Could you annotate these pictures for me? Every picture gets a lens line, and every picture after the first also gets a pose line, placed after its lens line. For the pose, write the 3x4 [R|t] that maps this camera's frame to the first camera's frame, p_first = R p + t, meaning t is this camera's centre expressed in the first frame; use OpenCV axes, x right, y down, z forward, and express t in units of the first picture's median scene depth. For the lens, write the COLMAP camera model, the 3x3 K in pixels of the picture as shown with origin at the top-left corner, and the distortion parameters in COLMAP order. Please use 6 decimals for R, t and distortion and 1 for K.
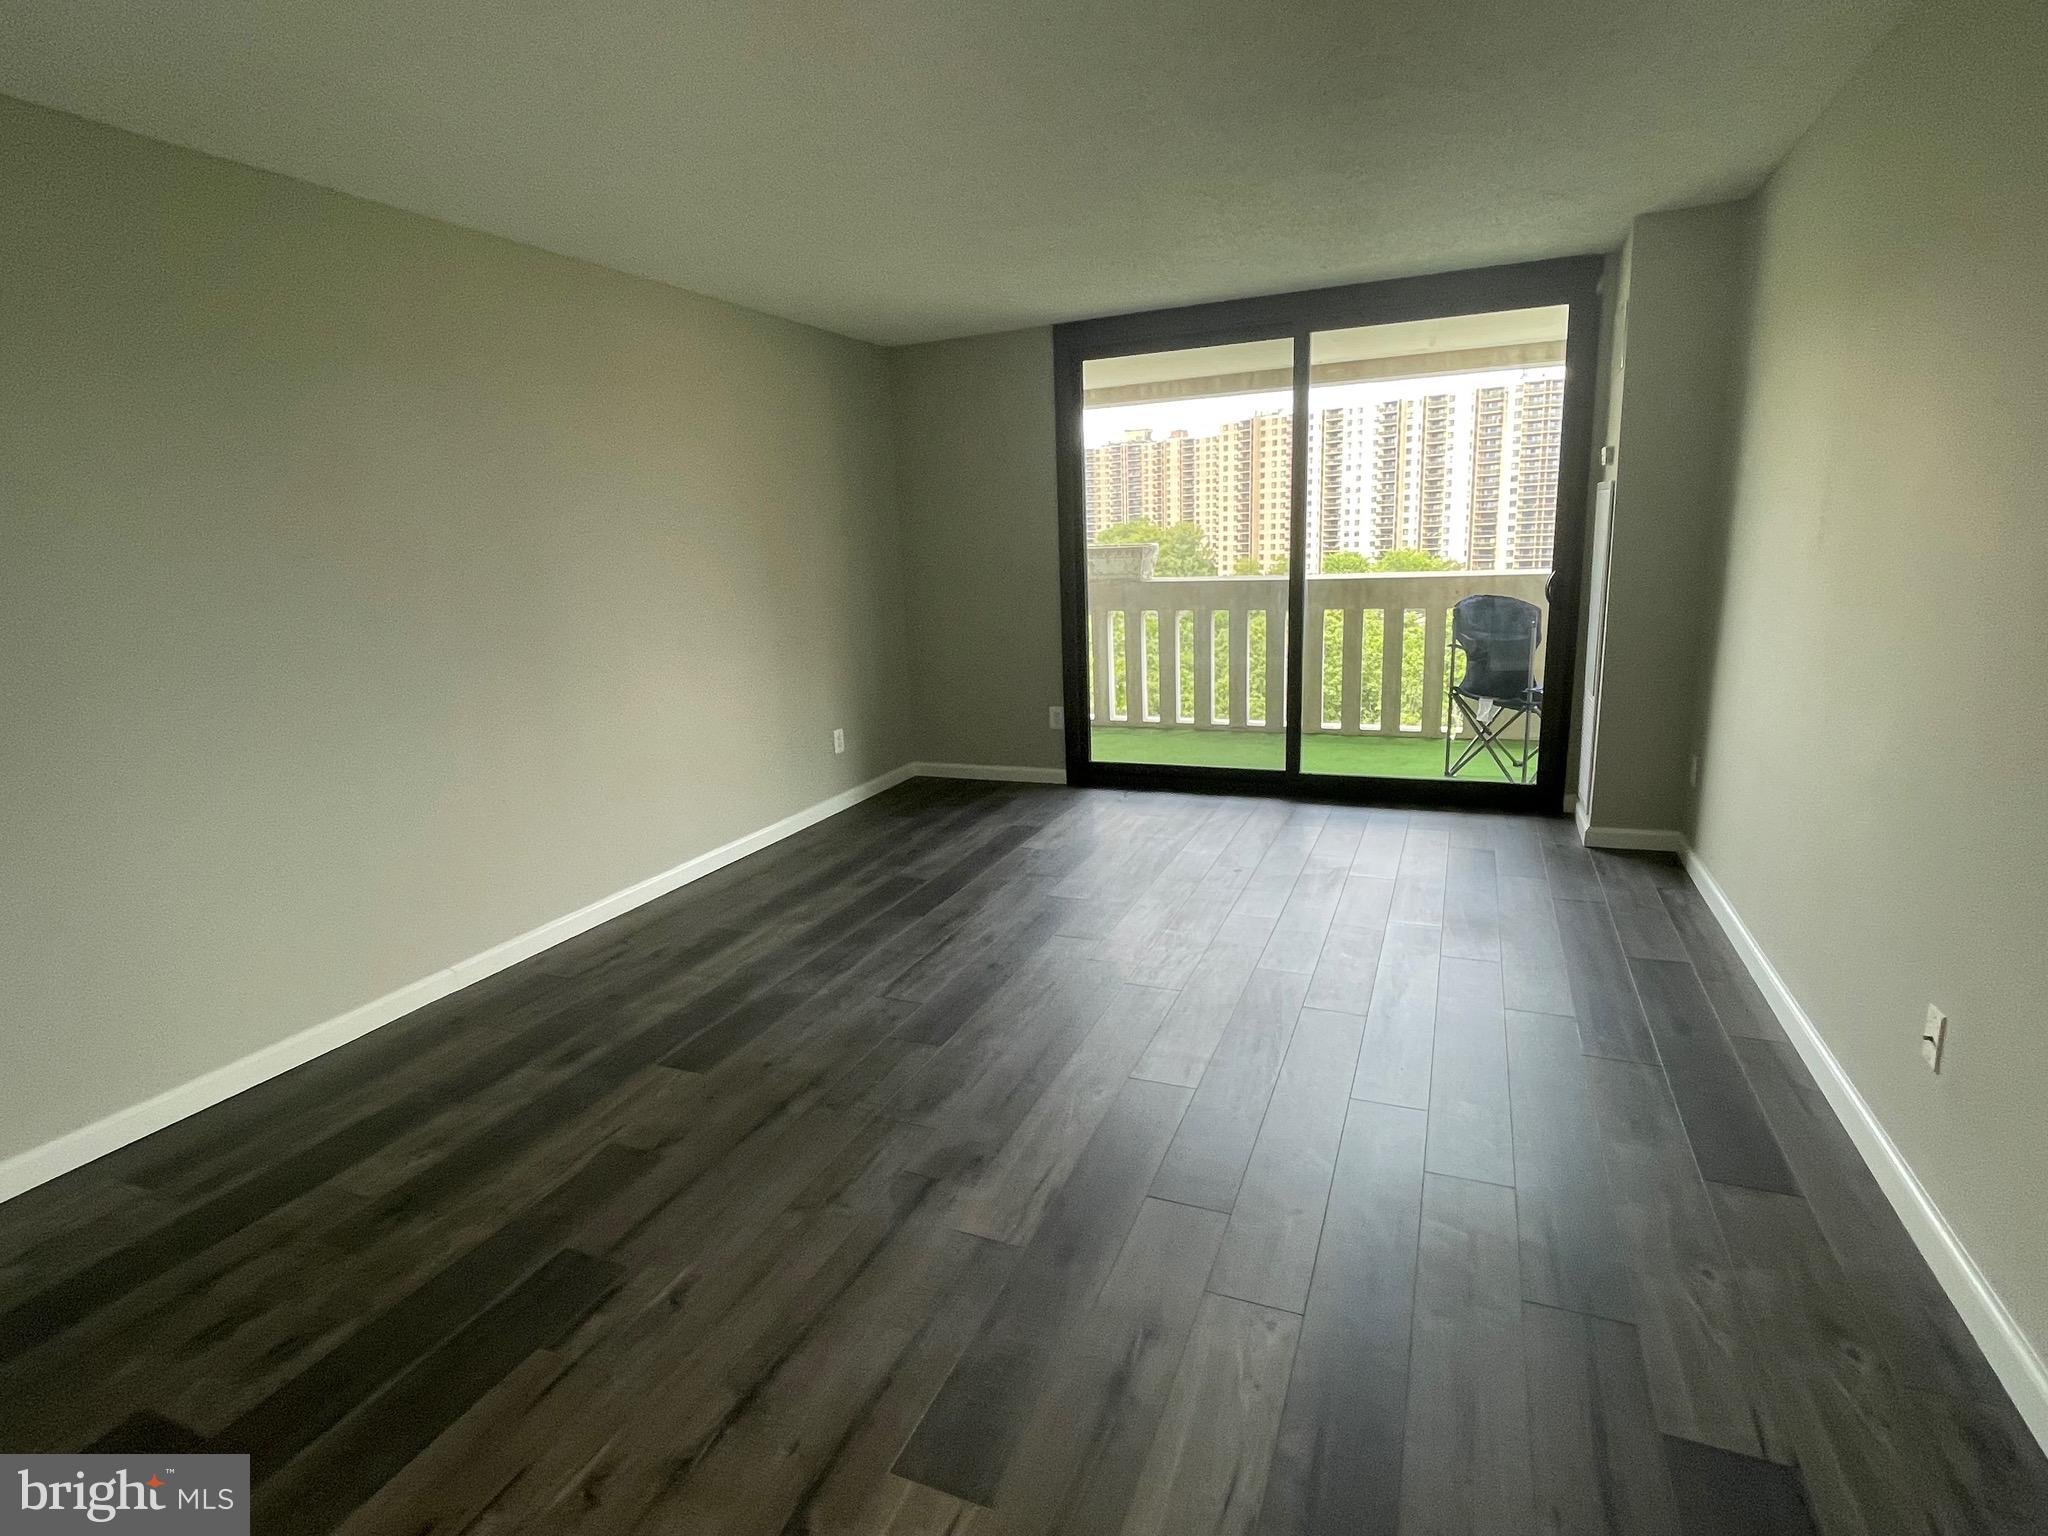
lens RADIAL K [[1025.3, 0, 992.0], [0, 1025.3, 808.2], [0, 0, 1]] dist [-0.007603, 0.003852]
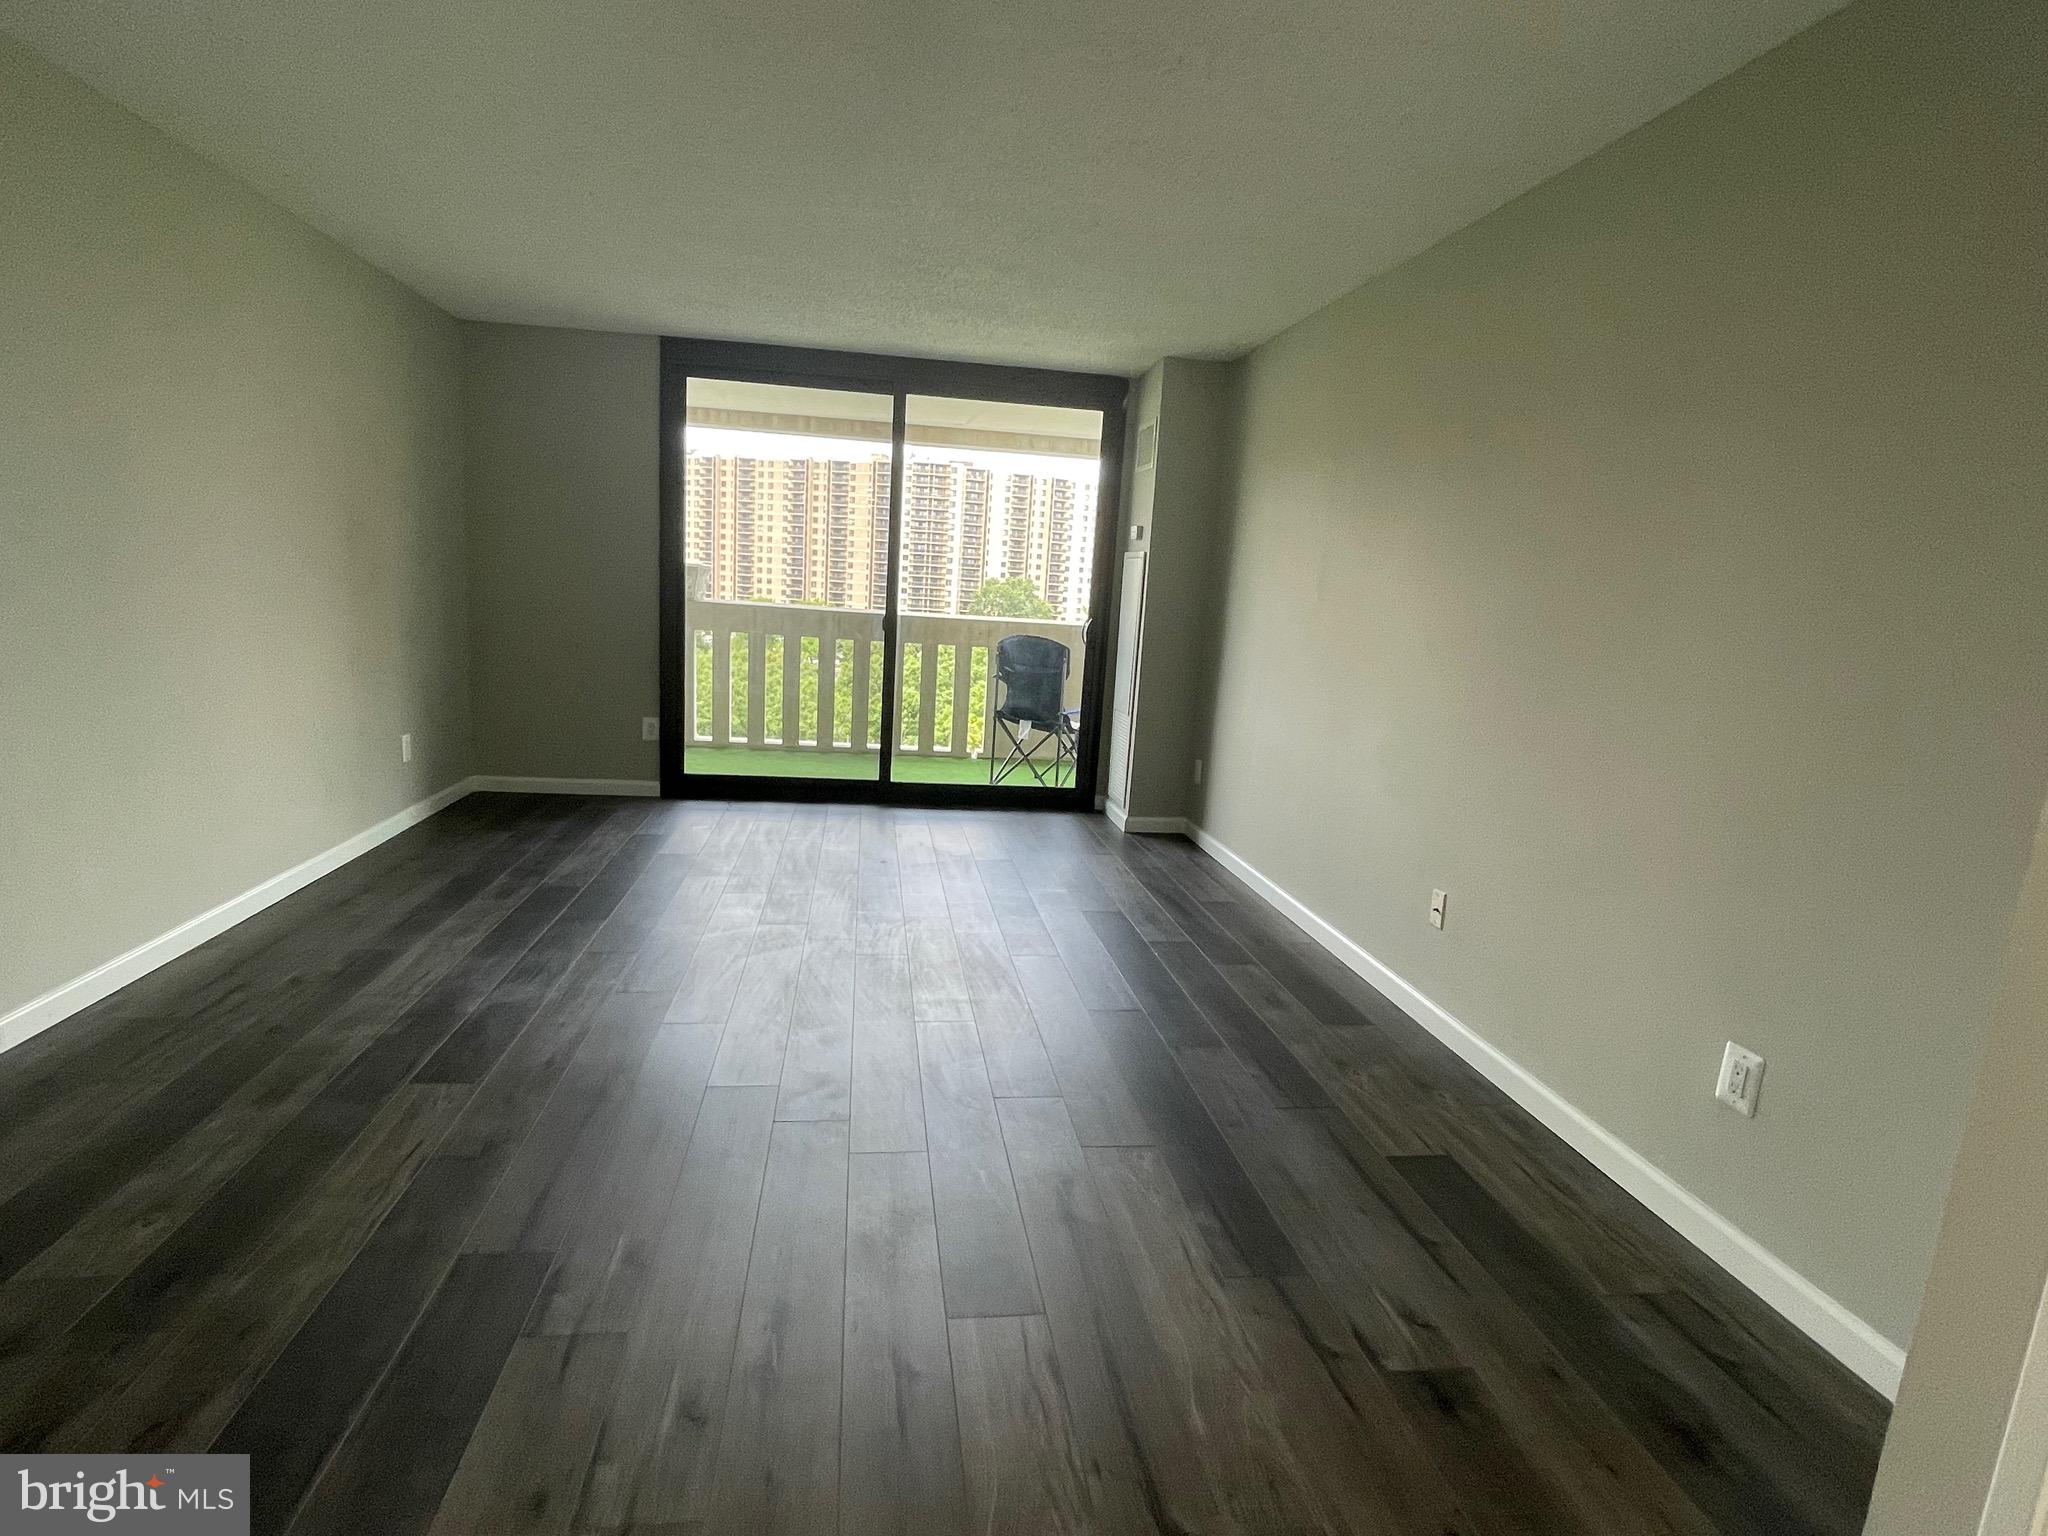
lens RADIAL K [[1025.3, 0, 987.8], [0, 1025.3, 823.3], [0, 0, 1]] dist [-0.007603, 0.003852]
pose [[0.855089, -0.021729, 0.518026, -0.208183], [0.033573, 0.999345, -0.013500, 0.032365], [-0.517394, 0.028935, 0.855258, -0.013583]]
